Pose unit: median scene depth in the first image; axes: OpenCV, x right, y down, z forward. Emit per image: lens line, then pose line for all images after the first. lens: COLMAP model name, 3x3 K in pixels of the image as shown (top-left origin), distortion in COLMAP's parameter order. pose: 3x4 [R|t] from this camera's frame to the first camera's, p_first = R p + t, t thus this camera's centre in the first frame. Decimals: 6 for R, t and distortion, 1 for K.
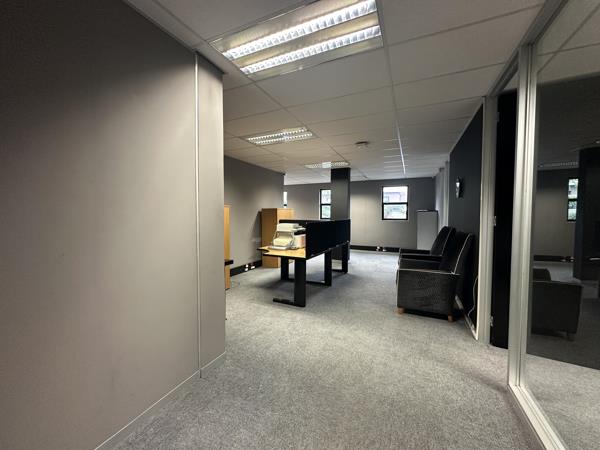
lens RADIAL K [[239.2, 0, 300.5], [0, 239.2, 223.5], [0, 0, 1]] dist [-0.000920, 0.000463]
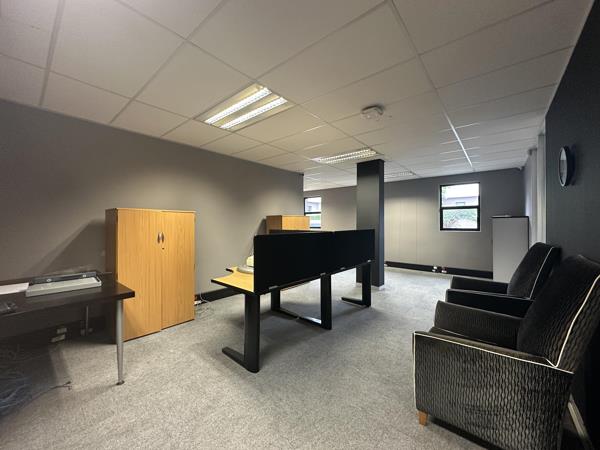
lens RADIAL K [[239.4, 0, 298.6], [0, 239.4, 223.8], [0, 0, 1]] dist [-0.001524, -0.000095]
pose [[0.964779, -0.002936, -0.263047, 0.214597], [-0.007187, 0.999270, -0.037516, -0.007344], [0.262965, 0.038086, 0.964053, 0.319375]]
